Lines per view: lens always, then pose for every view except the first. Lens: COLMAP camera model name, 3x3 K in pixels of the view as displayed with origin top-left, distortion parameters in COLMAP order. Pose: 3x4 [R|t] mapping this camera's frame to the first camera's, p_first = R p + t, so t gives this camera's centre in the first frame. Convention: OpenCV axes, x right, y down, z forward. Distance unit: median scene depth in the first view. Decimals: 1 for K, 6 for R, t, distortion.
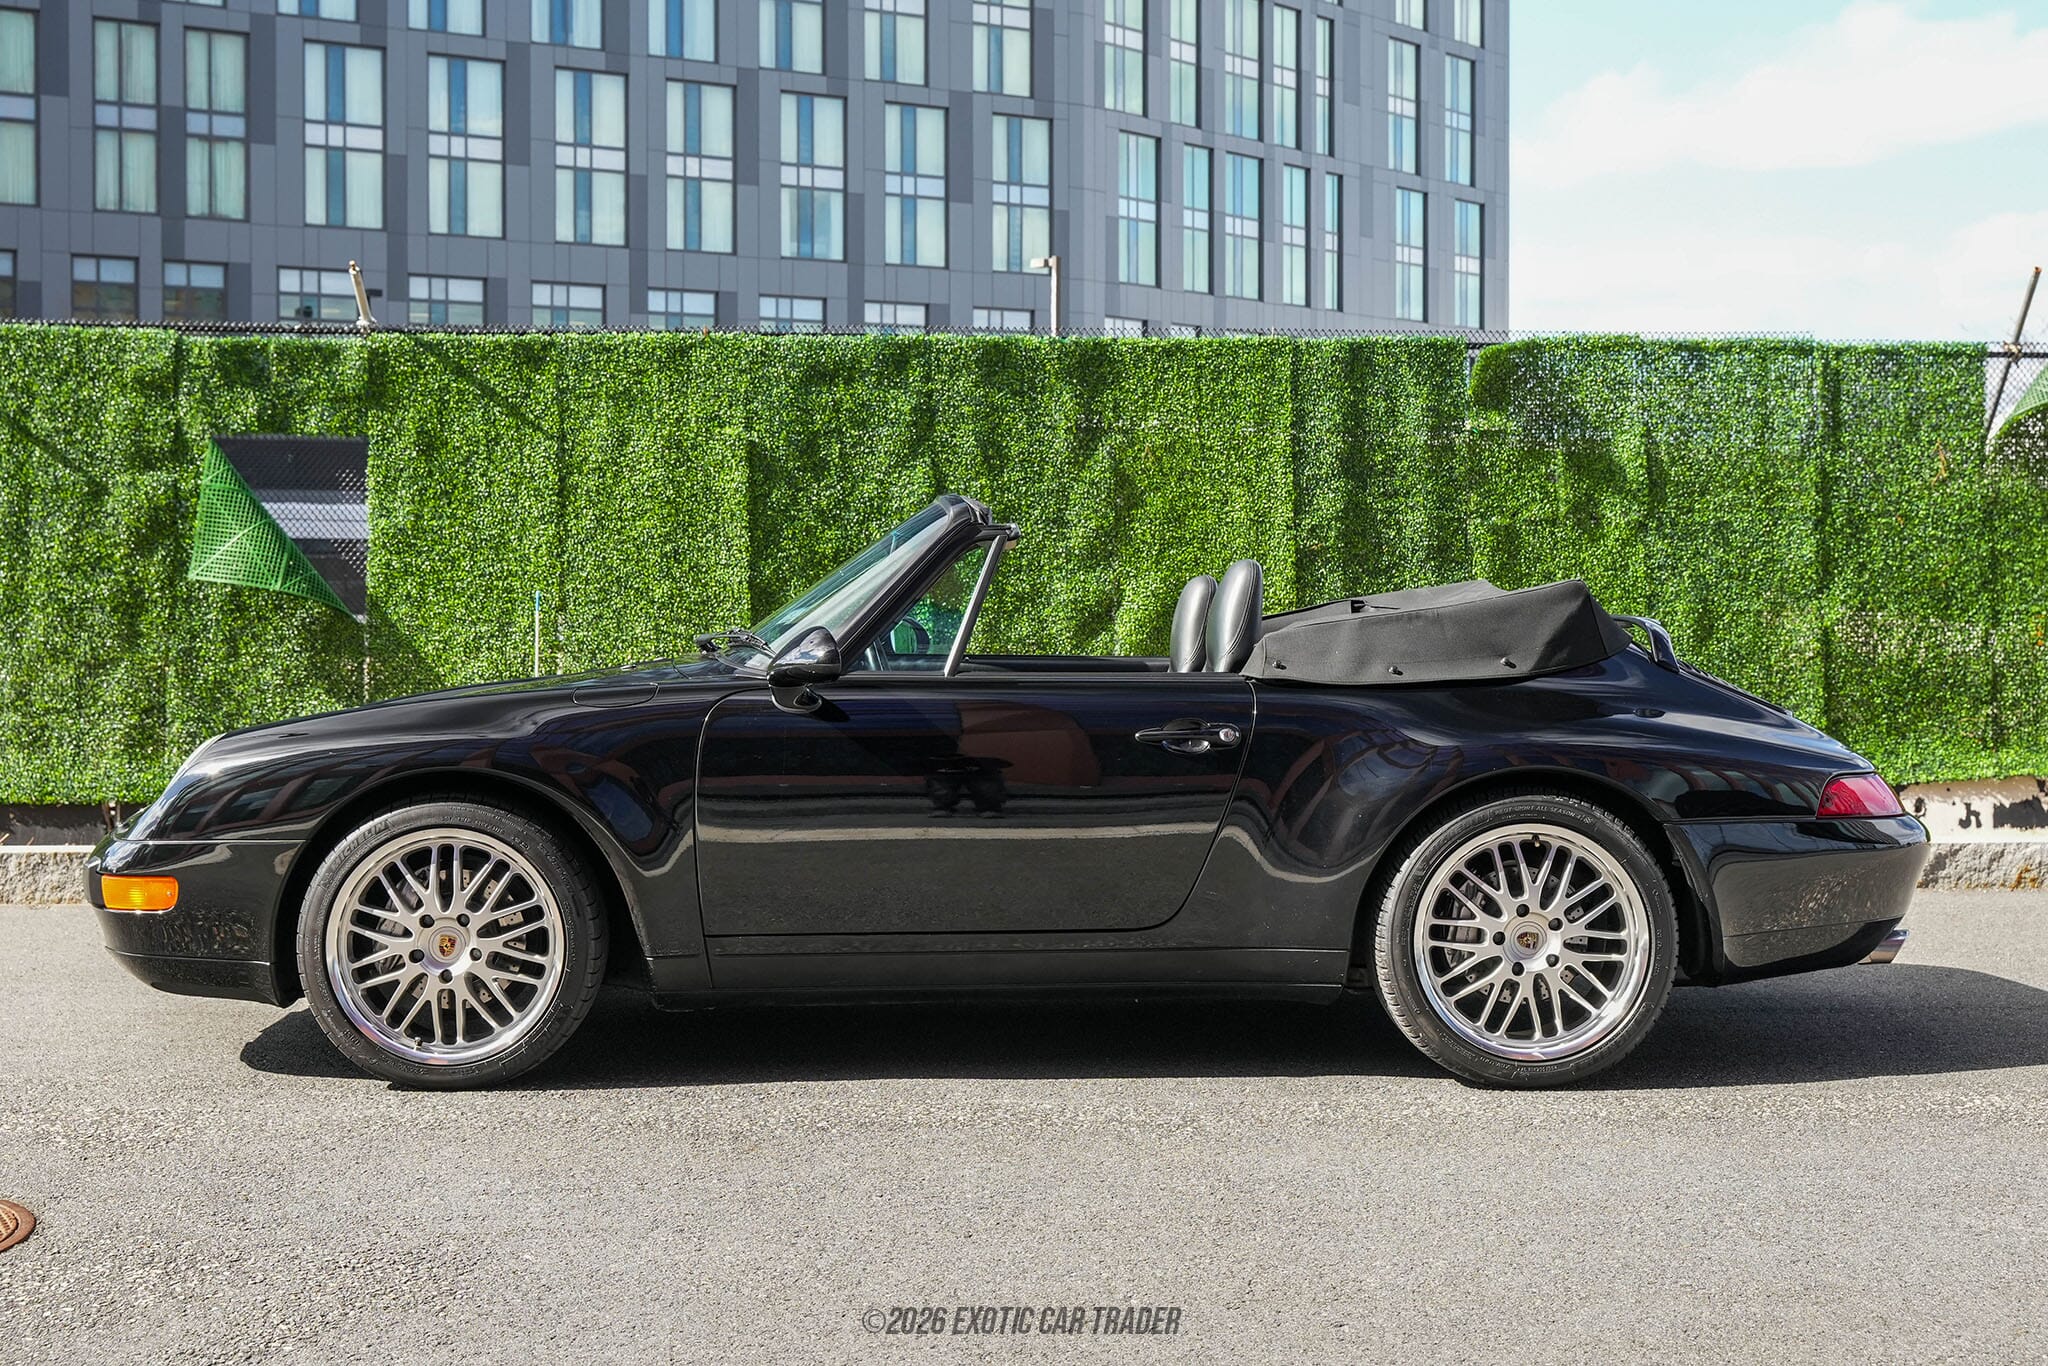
lens RADIAL K [[2168.4, 0, 1024.0], [0, 2168.4, 683.0], [0, 0, 1]] dist [-0.017418, -0.014717]
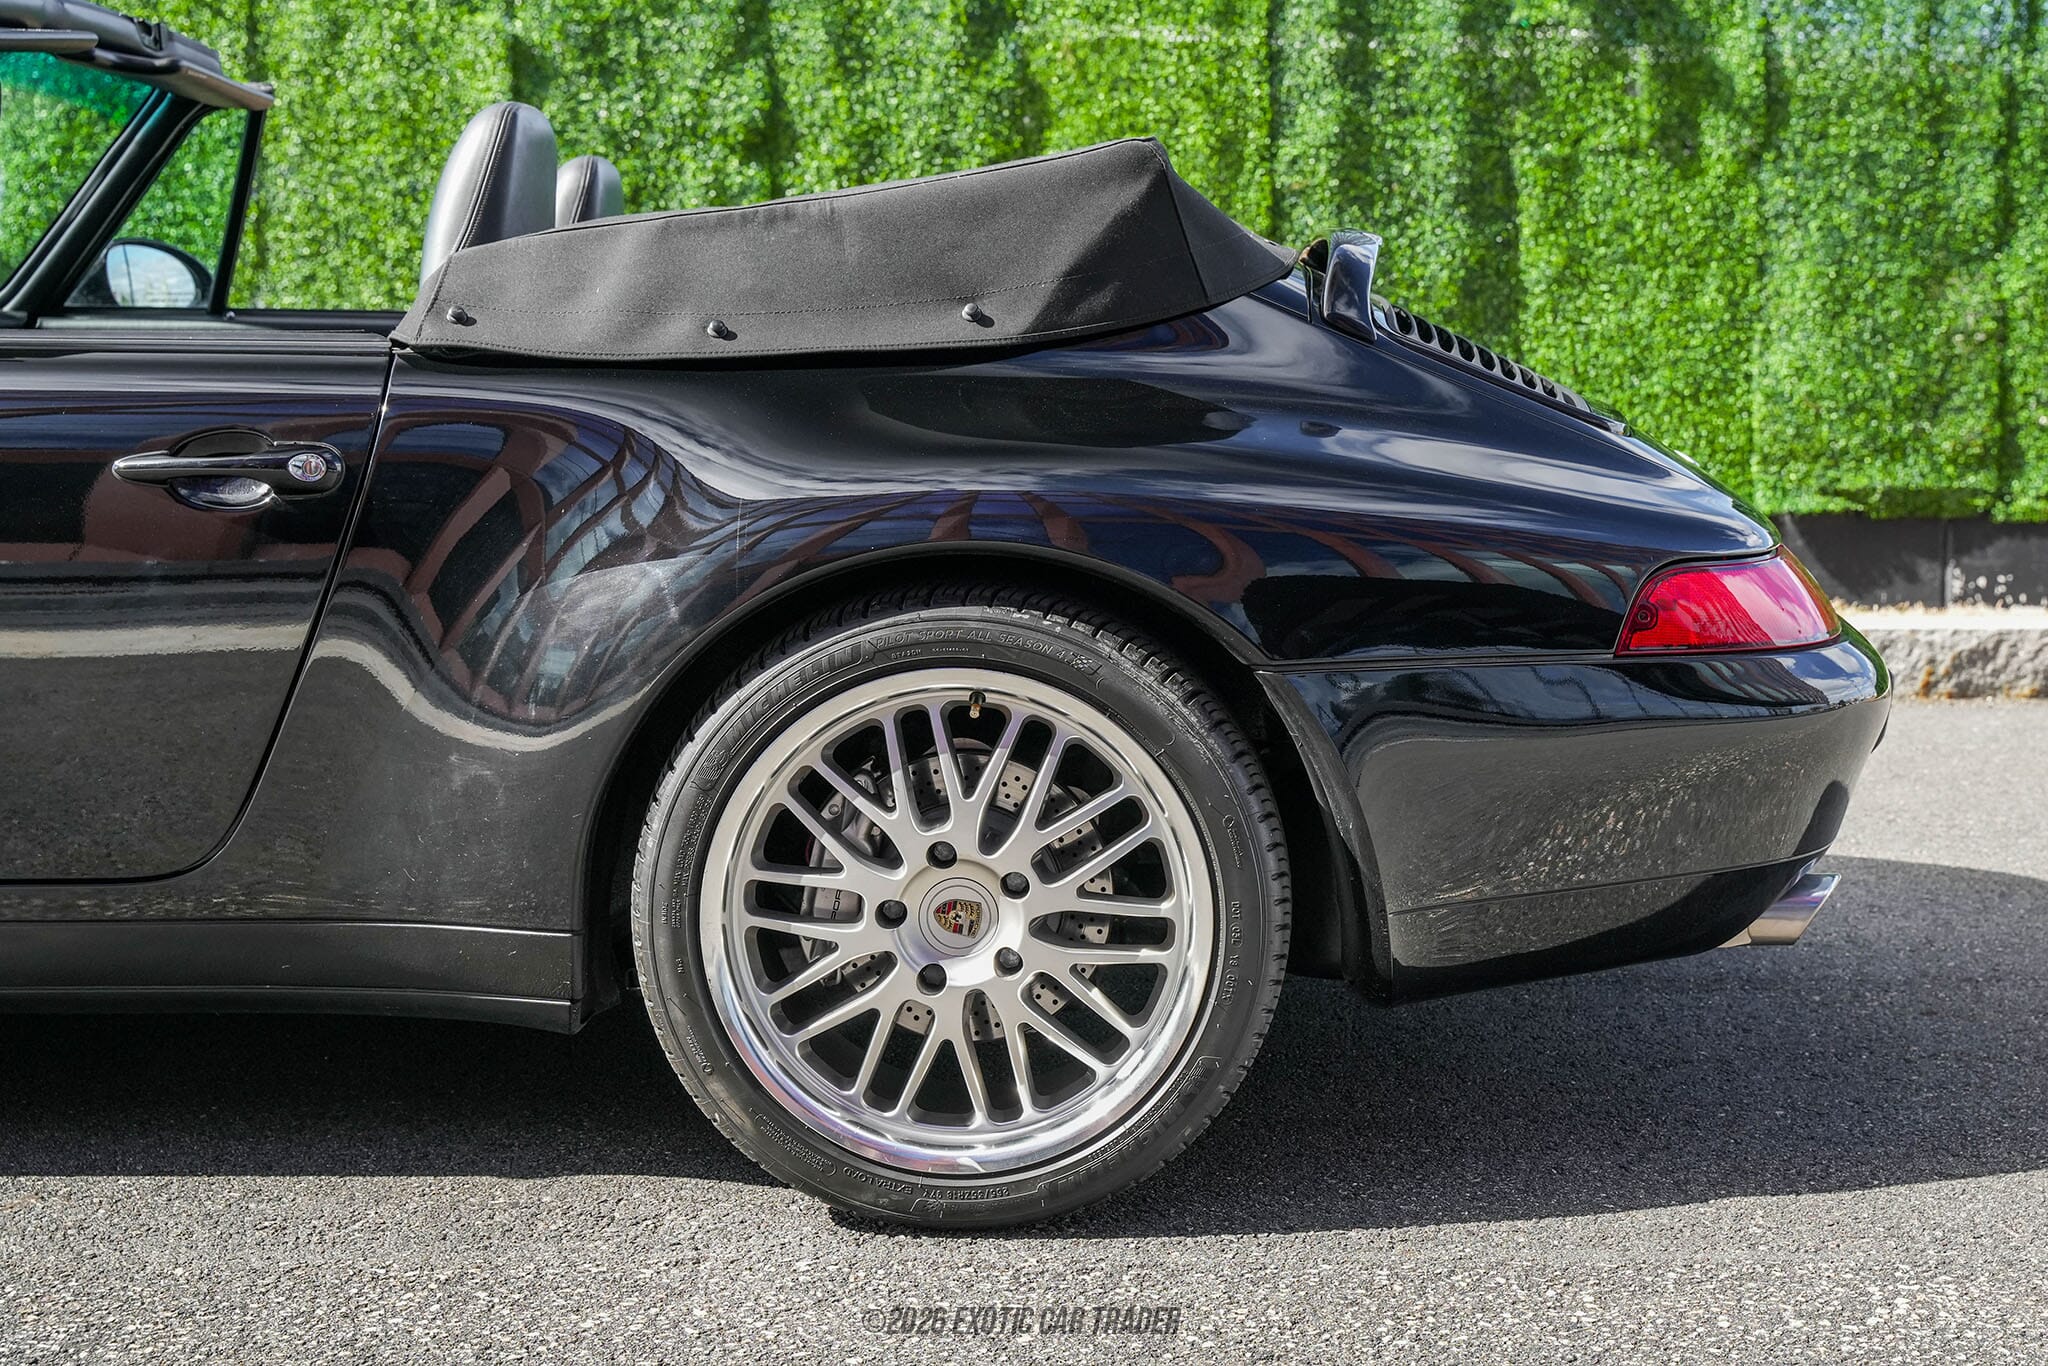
lens RADIAL K [[2543.6, 0, 1024.0], [0, 2543.6, 683.0], [0, 0, 1]] dist [0.025181, -0.106933]
pose [[0.999481, 0.008762, -0.031002, 0.075293], [-0.004967, 0.992710, 0.120422, 0.000982], [0.031831, -0.120205, 0.992239, 0.133384]]
